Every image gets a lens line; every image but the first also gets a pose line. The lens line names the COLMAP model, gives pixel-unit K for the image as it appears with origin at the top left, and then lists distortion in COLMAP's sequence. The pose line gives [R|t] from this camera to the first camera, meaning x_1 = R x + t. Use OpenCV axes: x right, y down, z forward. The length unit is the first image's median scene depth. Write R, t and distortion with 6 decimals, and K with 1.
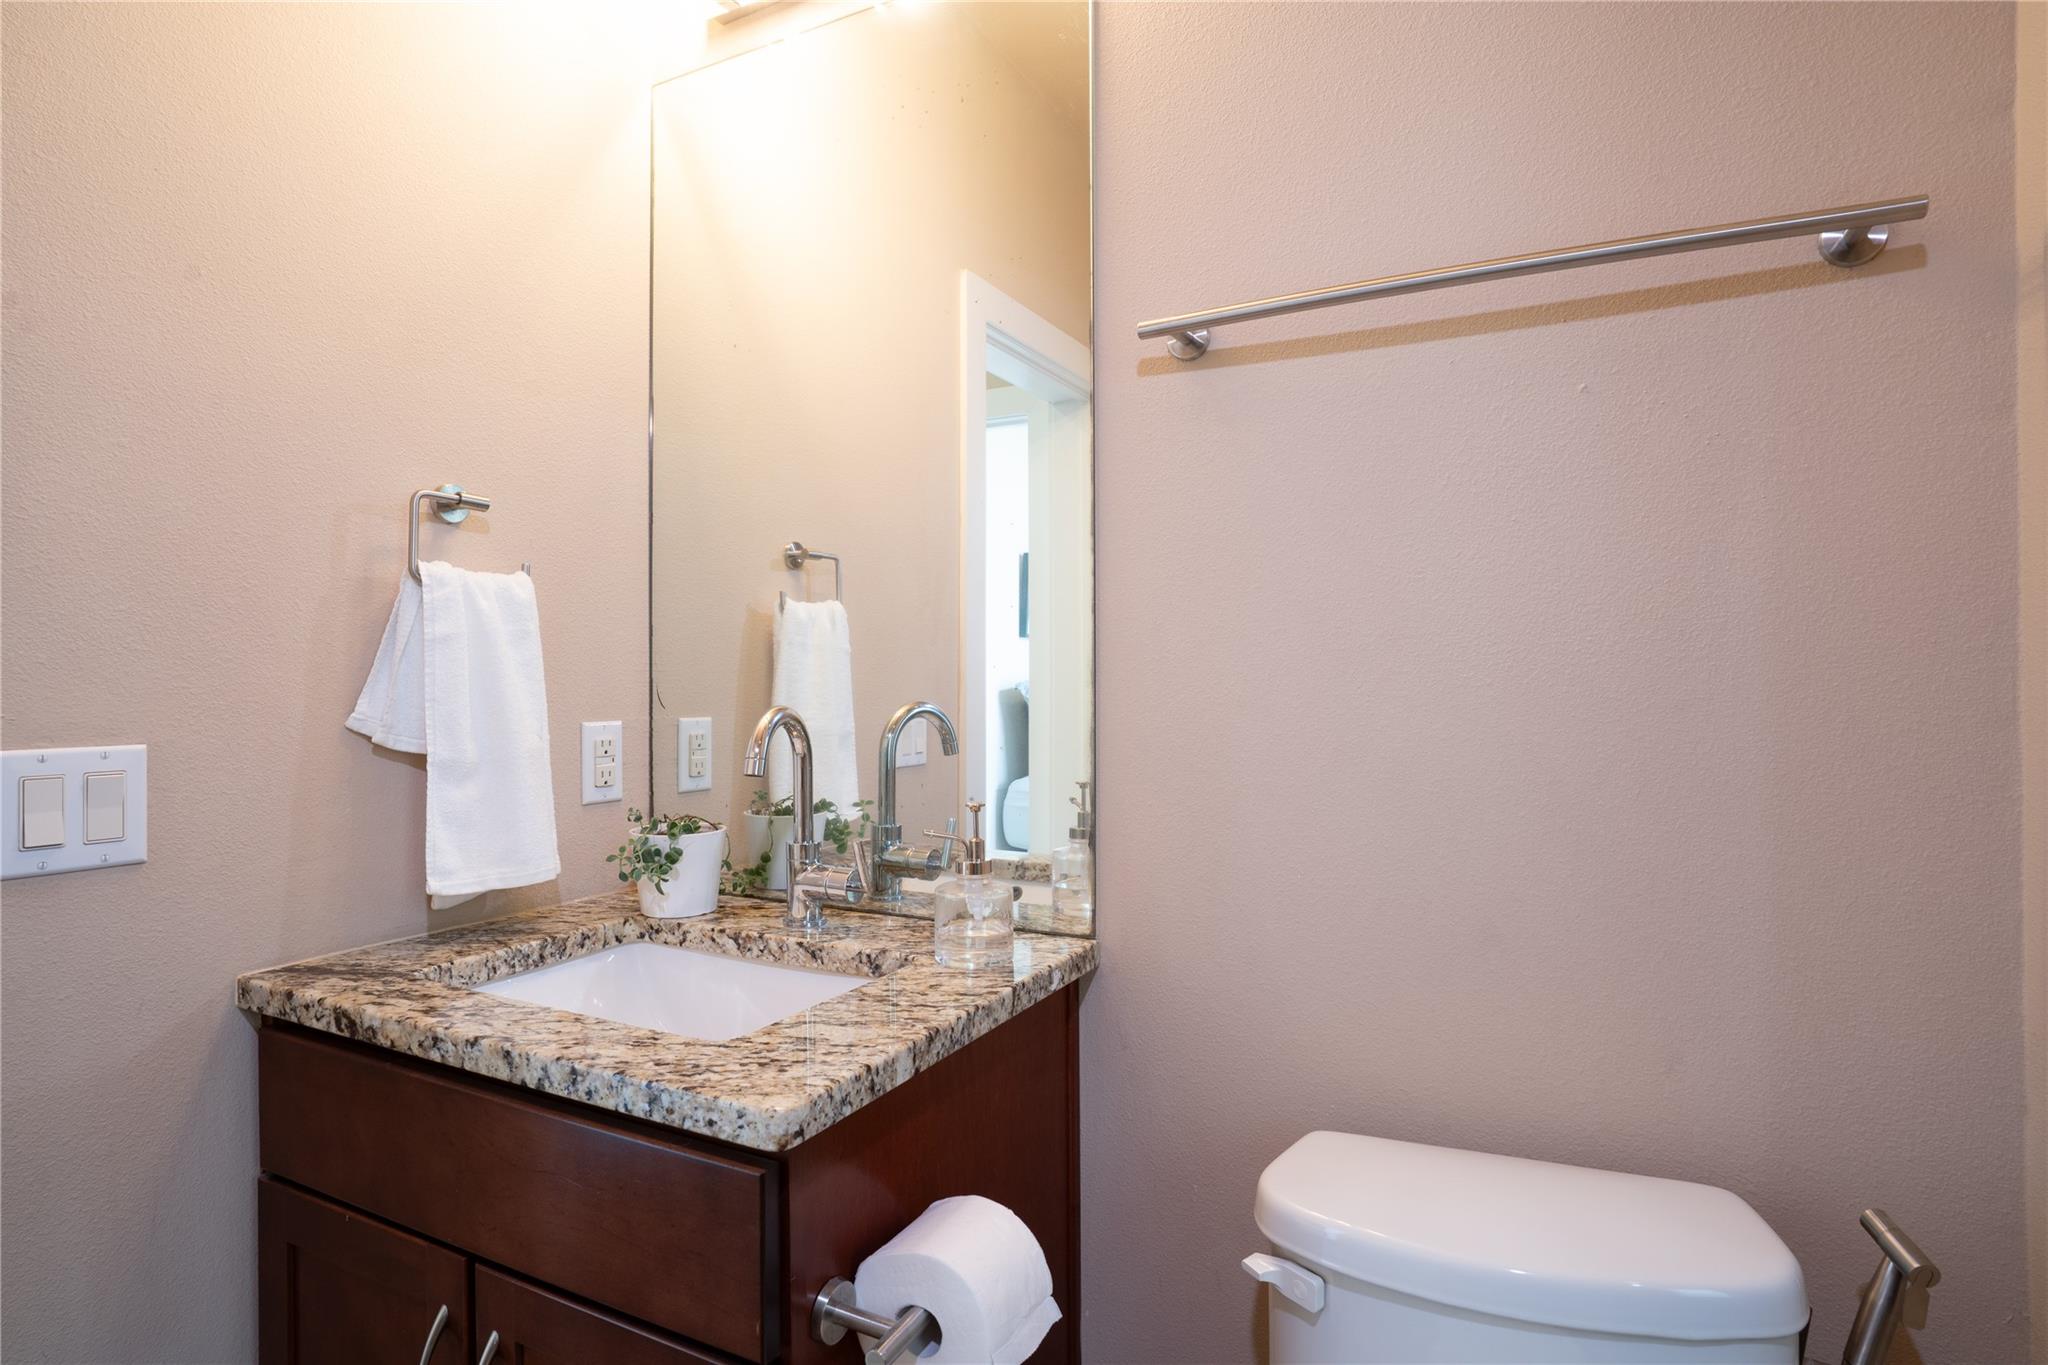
lens RADIAL K [[1080.8, 0, 1024.0], [0, 1080.8, 682.5], [0, 0, 1]] dist [-0.033799, 0.000395]
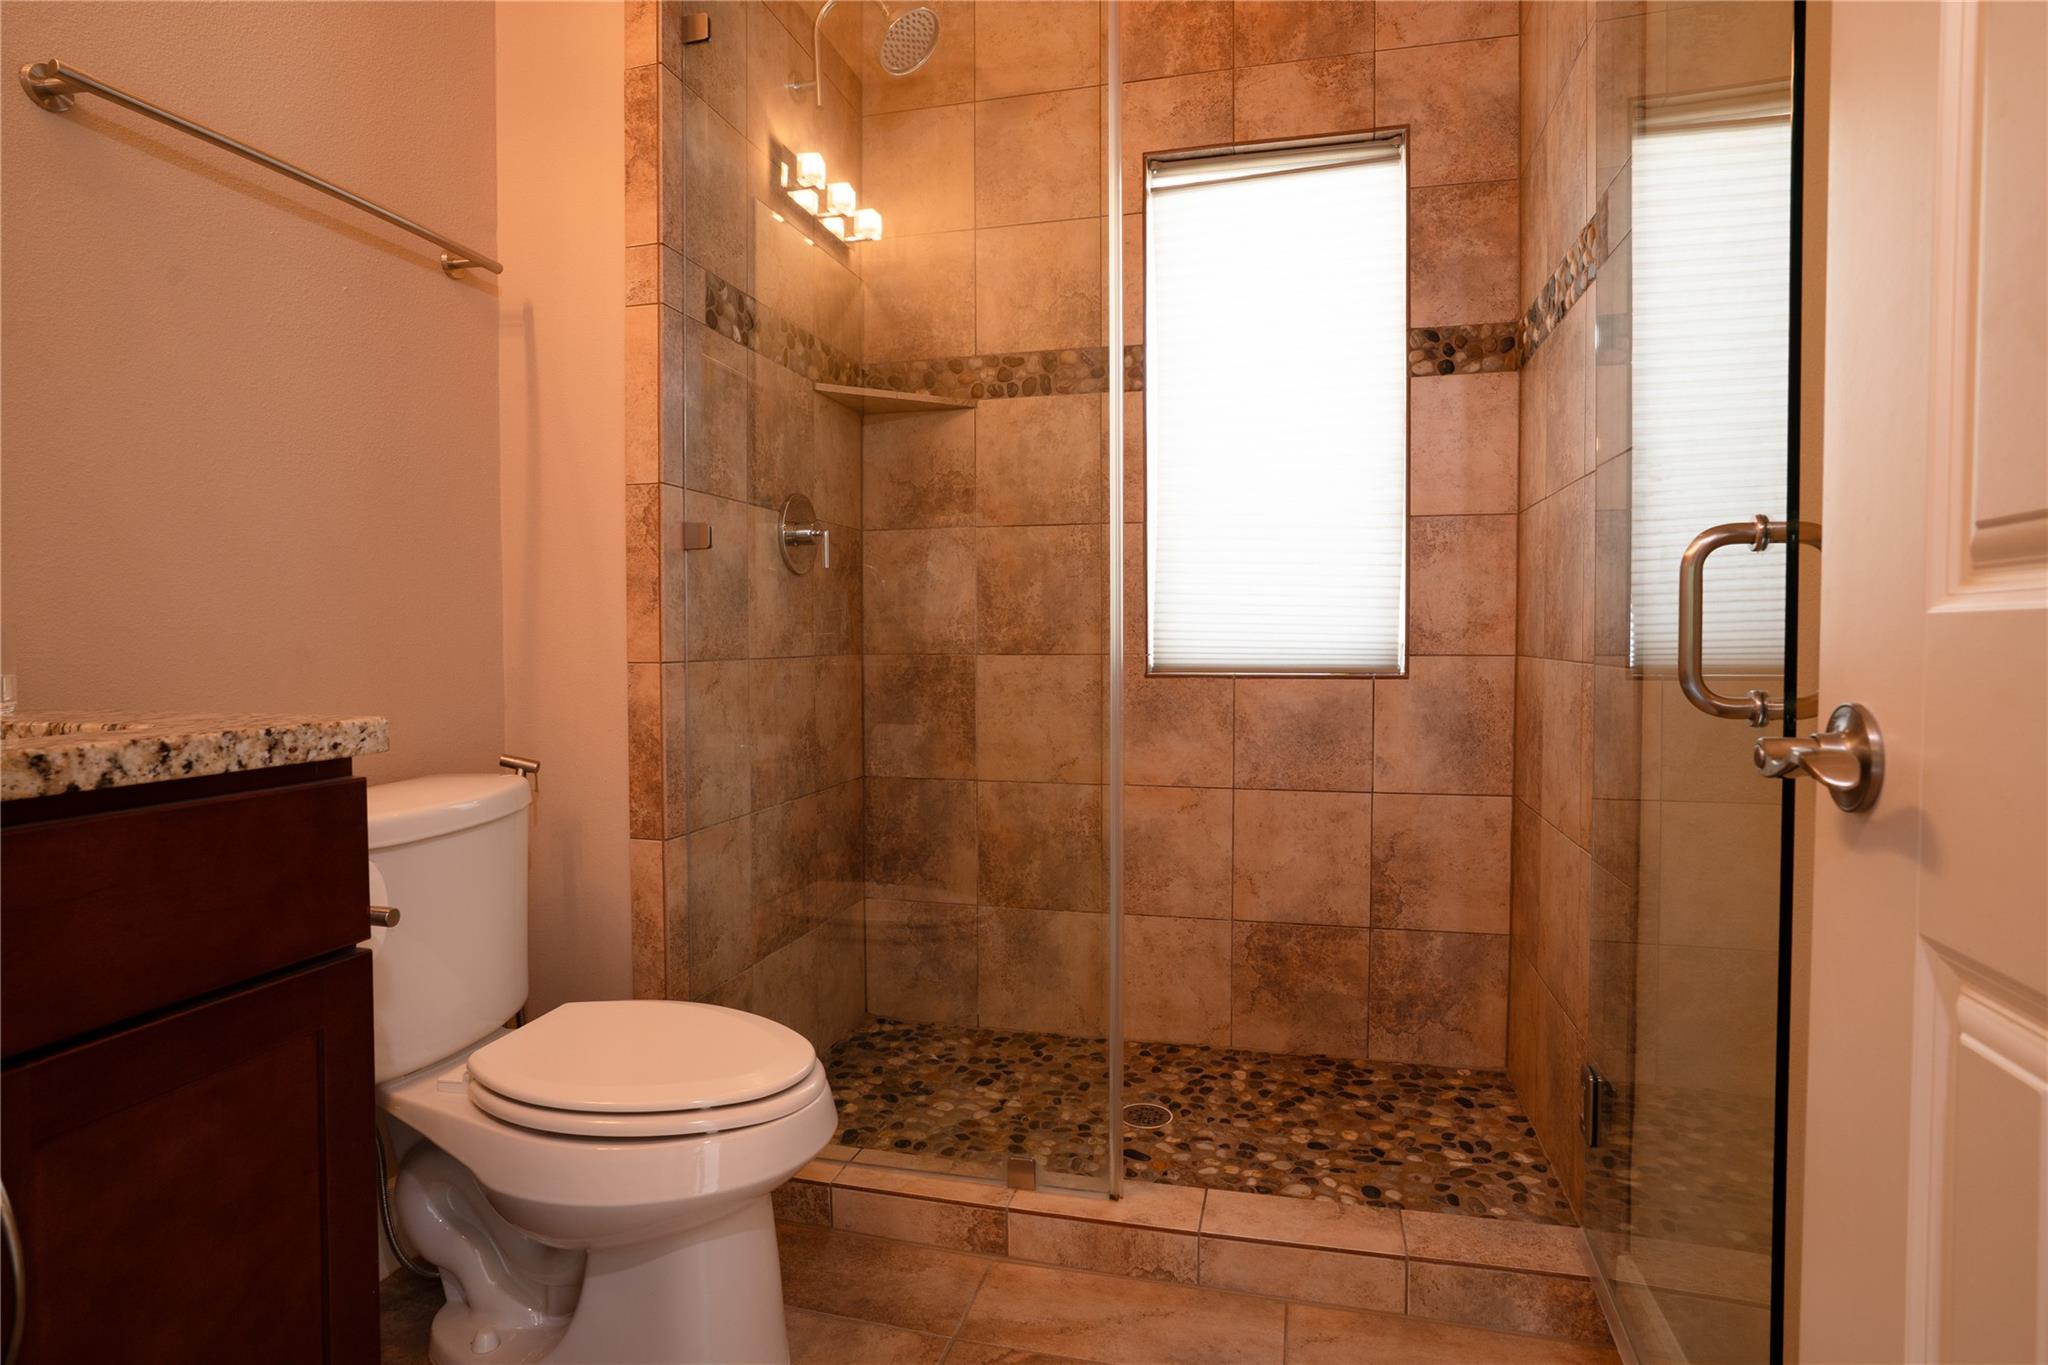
lens RADIAL K [[1080.8, 0, 1024.0], [0, 1080.8, 682.5], [0, 0, 1]] dist [-0.033799, 0.000395]
pose [[-0.241436, -0.038553, 0.969651, -1.444361], [0.007500, 0.999107, 0.041591, 0.281088], [-0.970388, 0.017314, -0.240931, 0.524729]]
